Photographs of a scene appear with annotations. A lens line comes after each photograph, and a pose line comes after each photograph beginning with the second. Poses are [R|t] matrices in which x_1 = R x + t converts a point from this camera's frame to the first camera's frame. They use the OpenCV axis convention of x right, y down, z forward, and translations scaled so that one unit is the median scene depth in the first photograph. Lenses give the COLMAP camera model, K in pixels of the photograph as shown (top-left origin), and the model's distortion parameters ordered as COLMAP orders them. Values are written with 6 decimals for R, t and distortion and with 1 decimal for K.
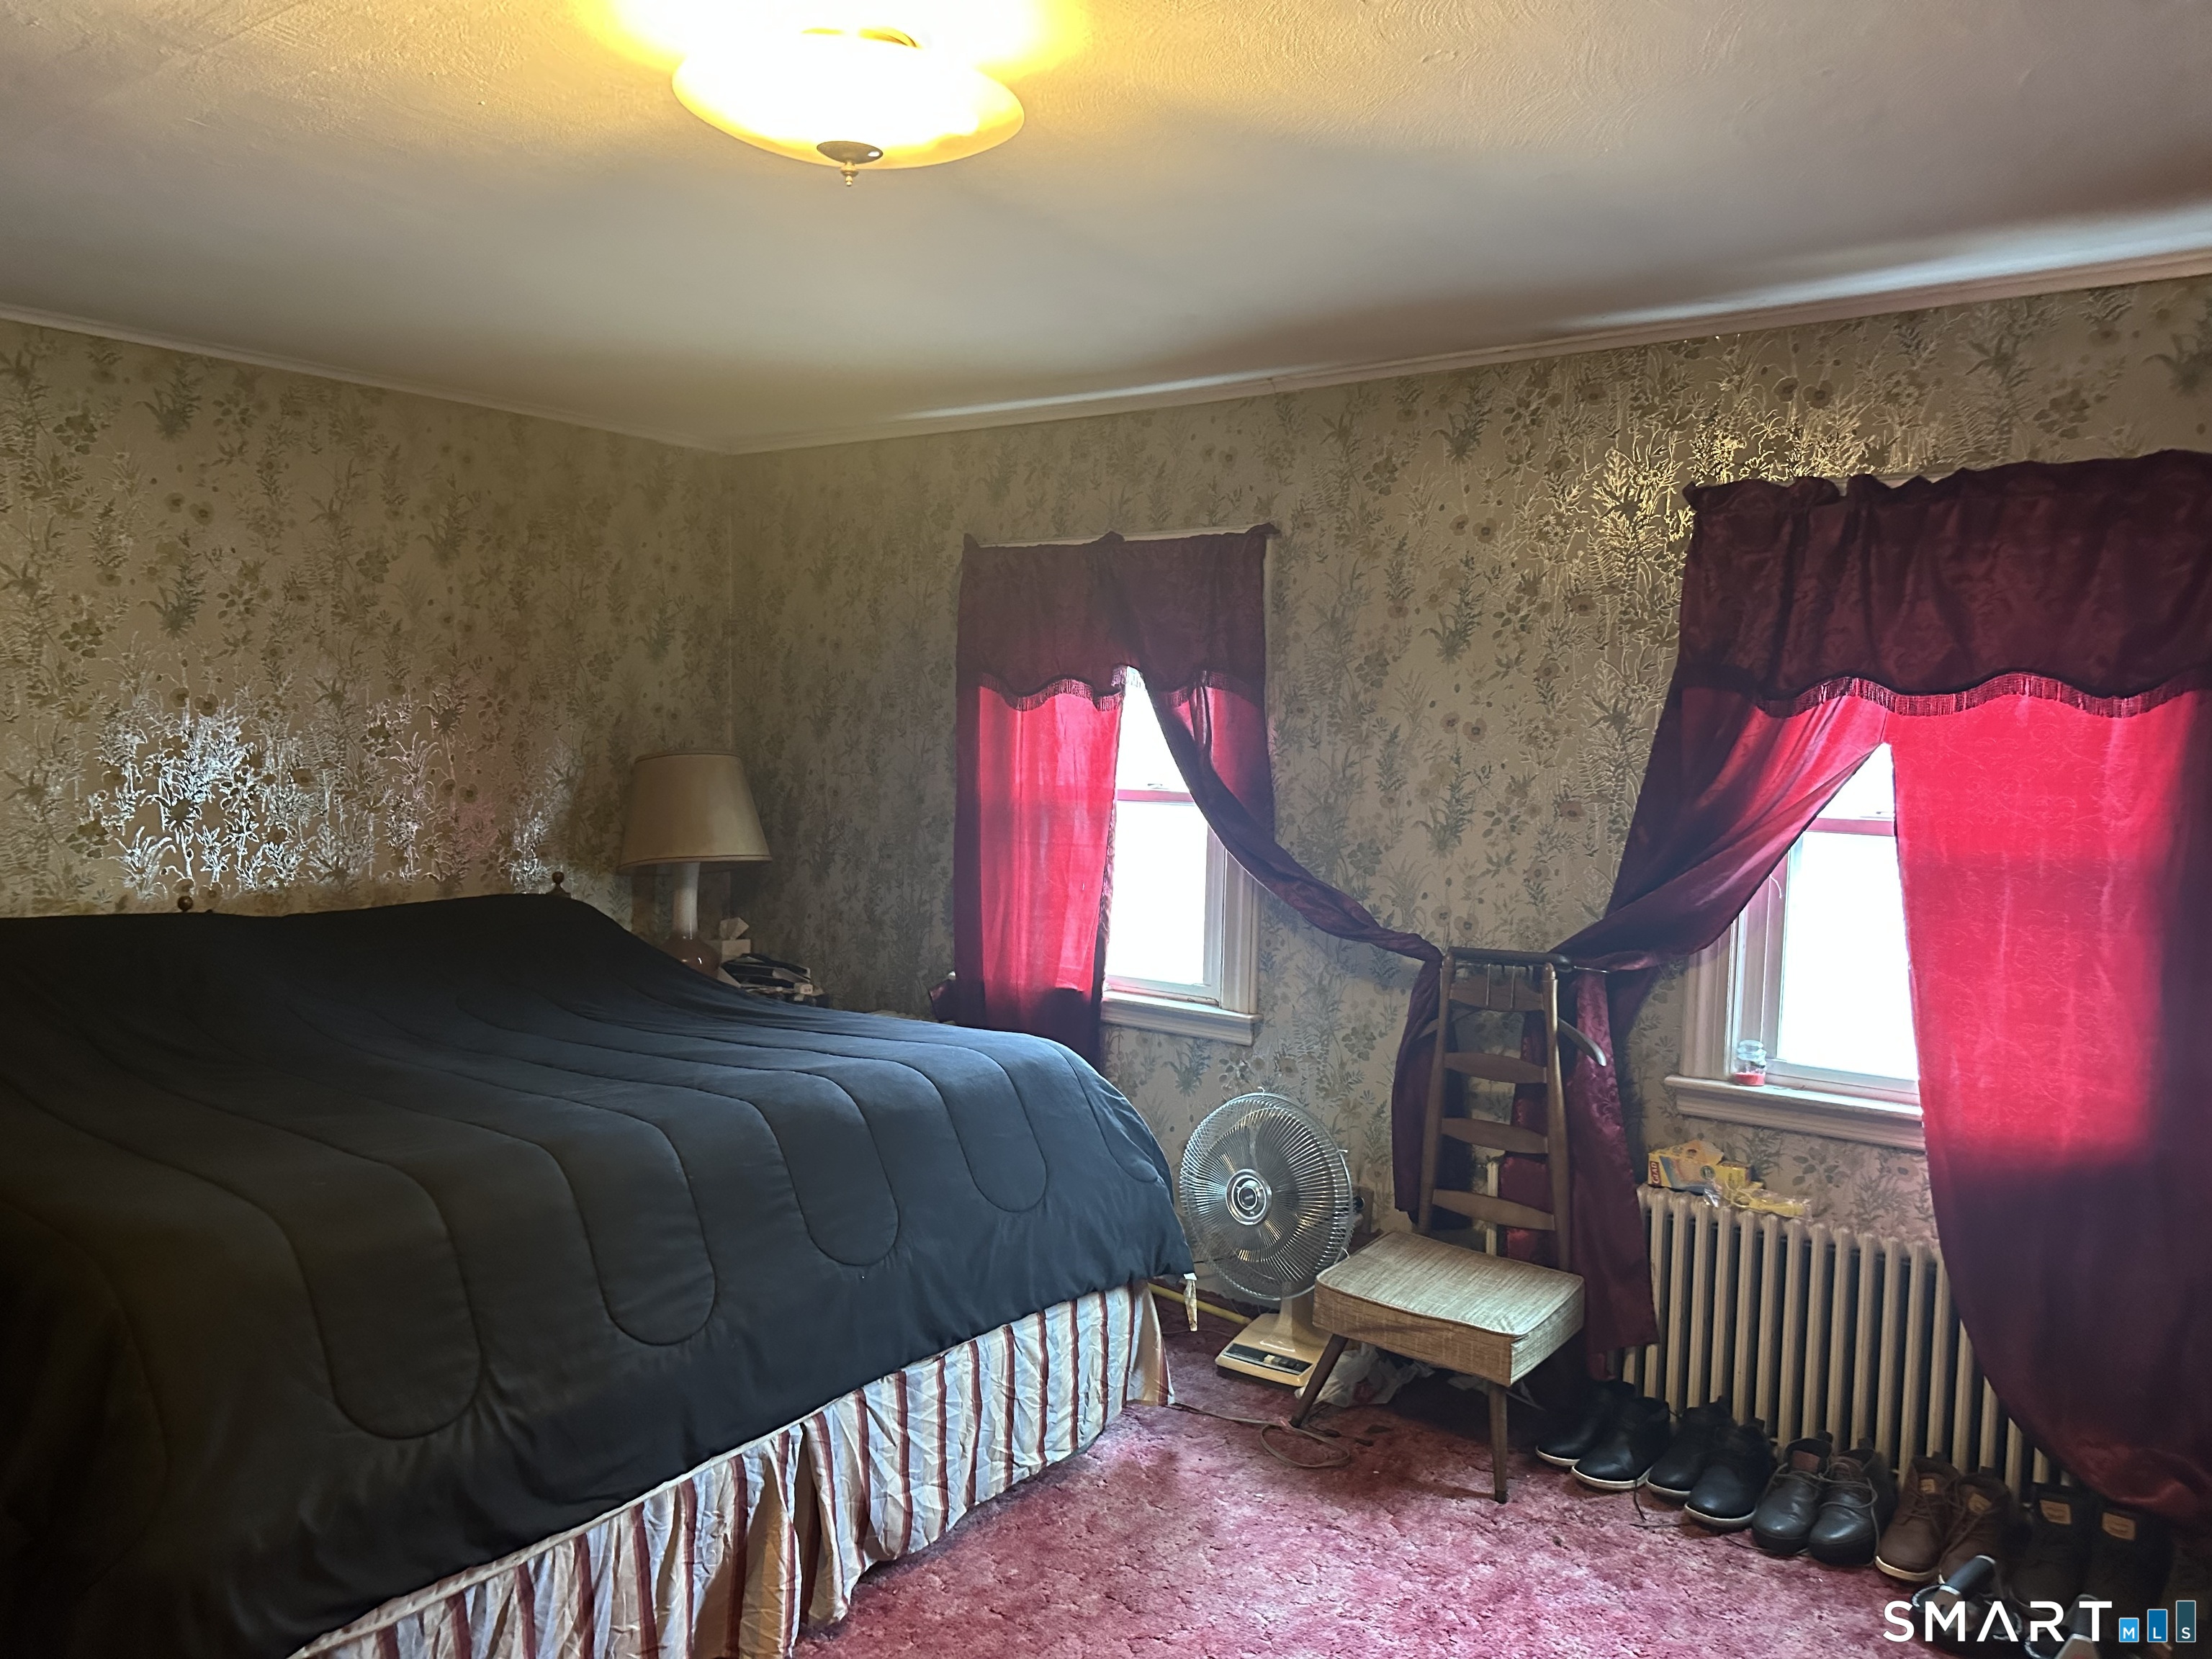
lens RADIAL K [[1546.3, 0, 1106.8], [0, 1546.3, 865.5], [0, 0, 1]] dist [0.082409, -0.093918]
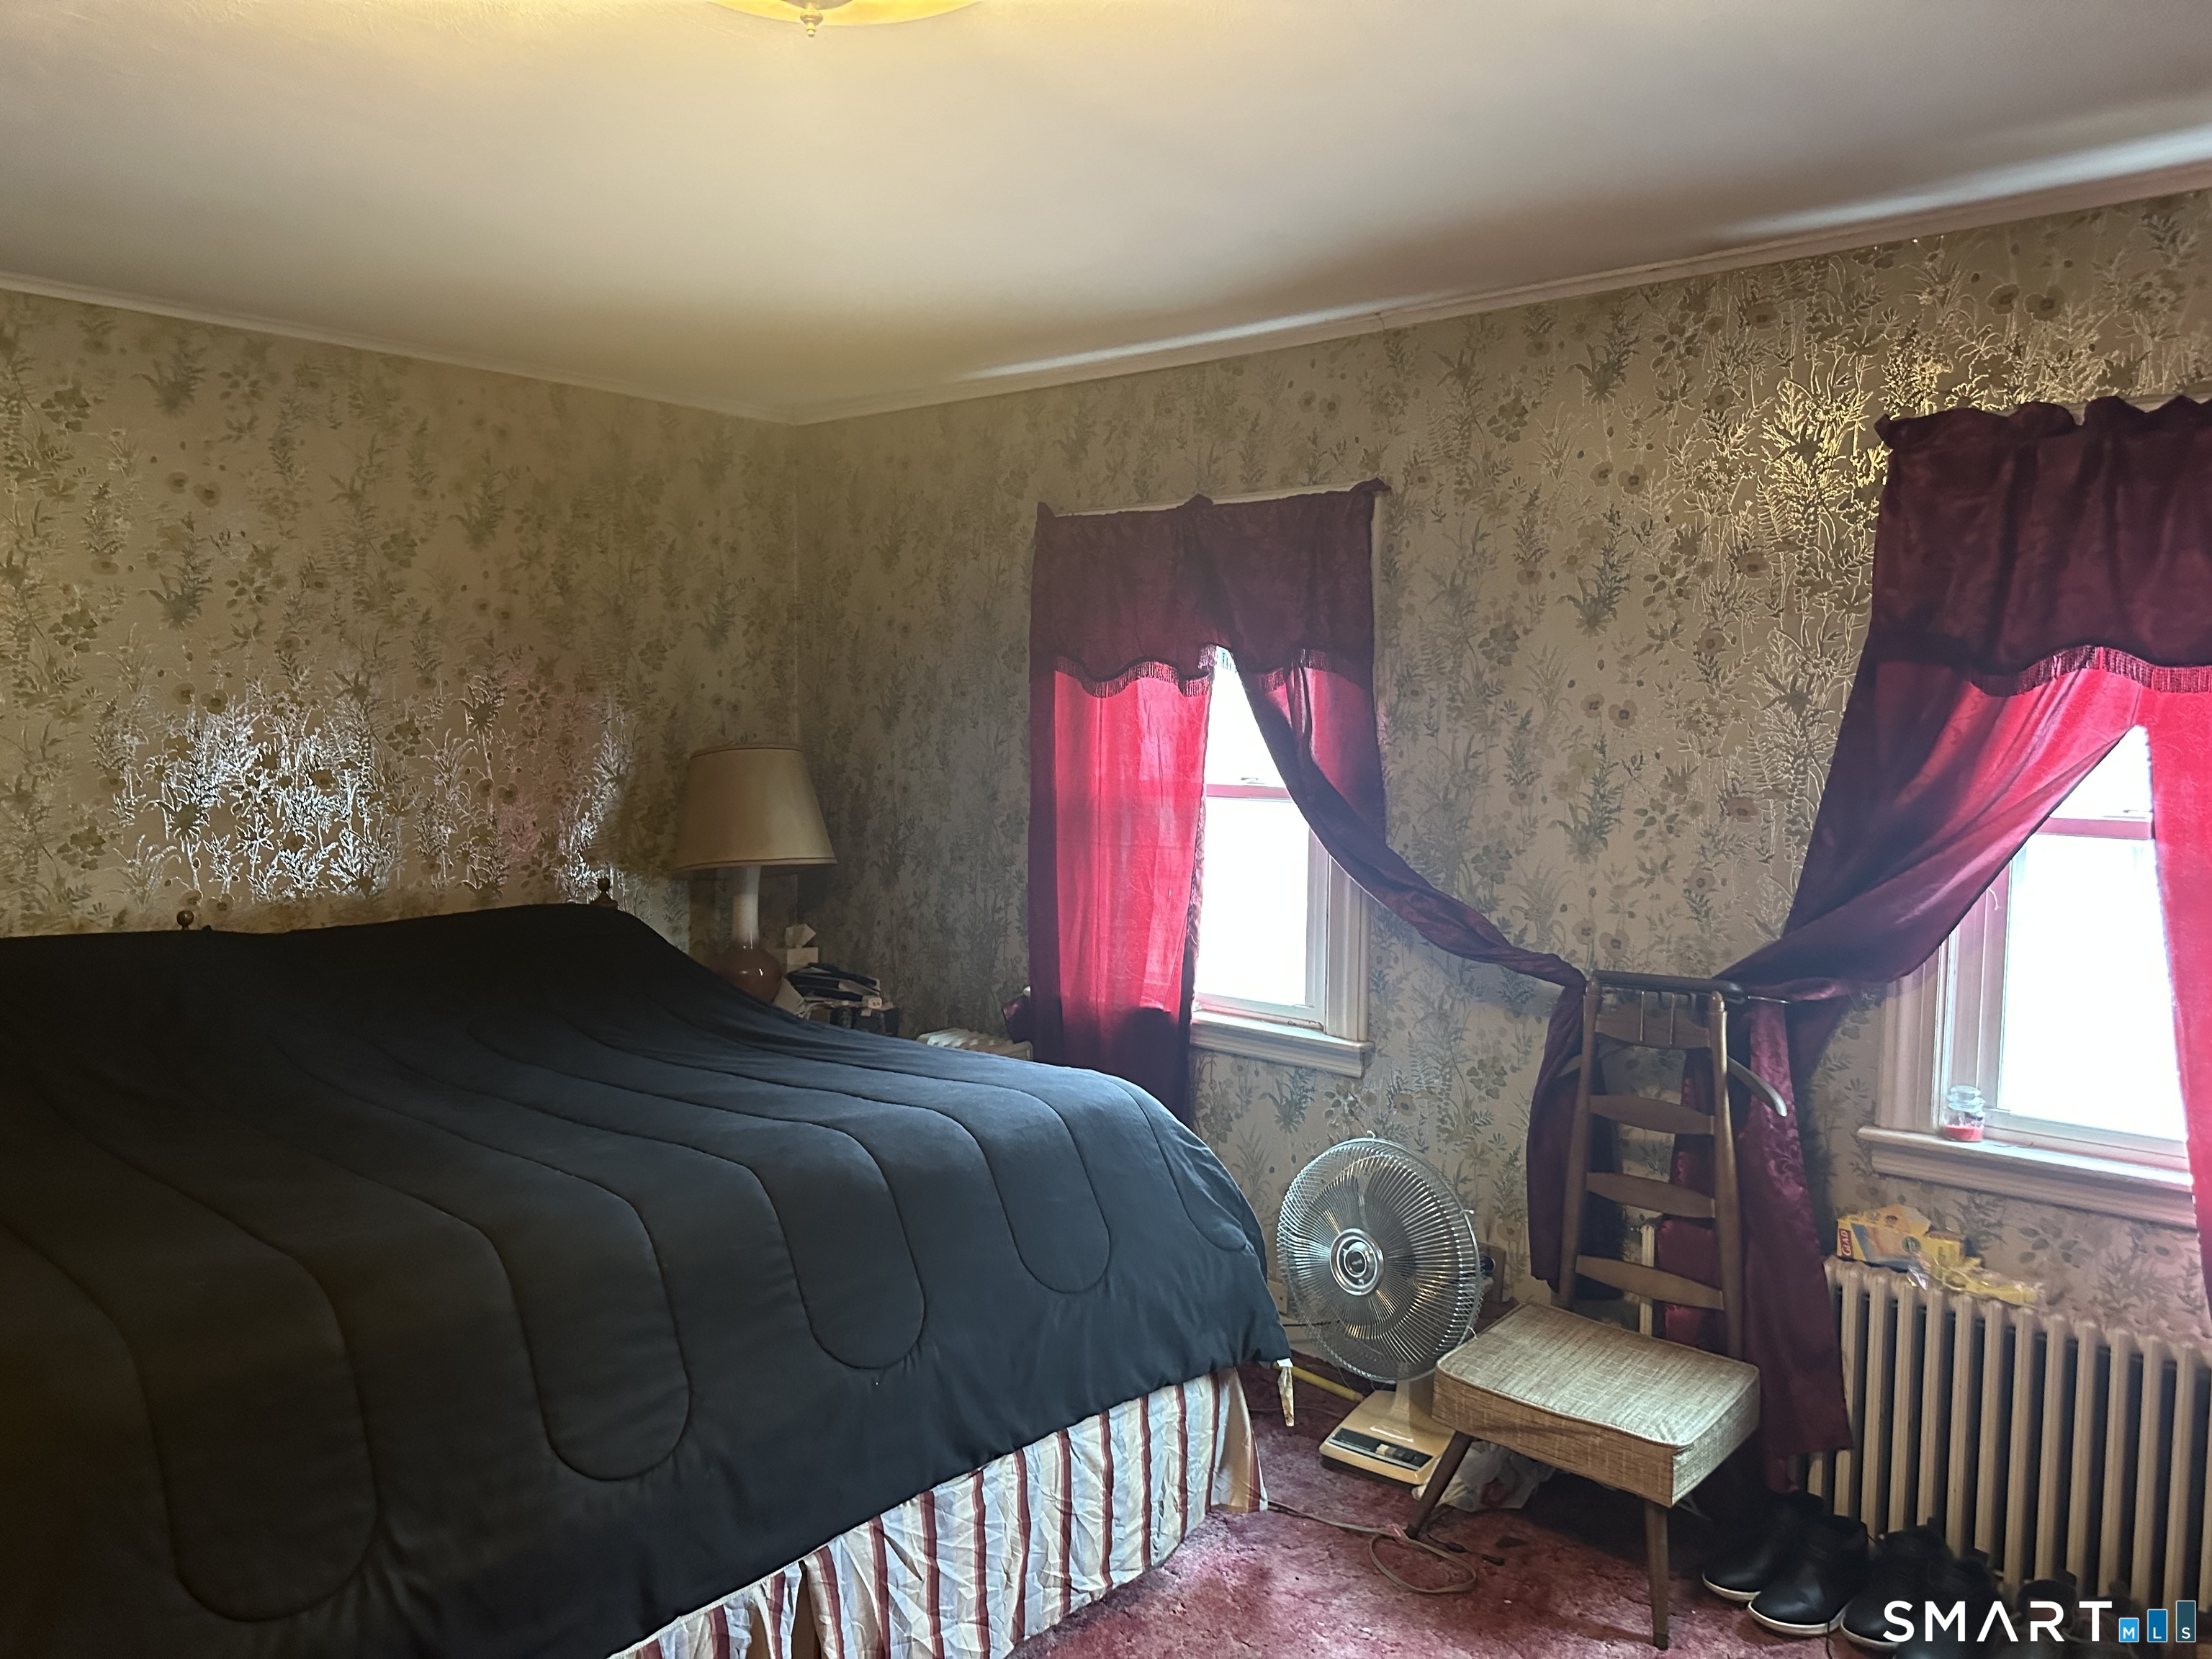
lens RADIAL K [[1544.8, 0, 1114.3], [0, 1544.8, 836.4], [0, 0, 1]] dist [0.022933, -0.031092]
pose [[0.997168, -0.004054, -0.075098, 0.024201], [0.003232, 0.999934, -0.011069, -0.012160], [0.075137, 0.010795, 0.997115, 0.141841]]
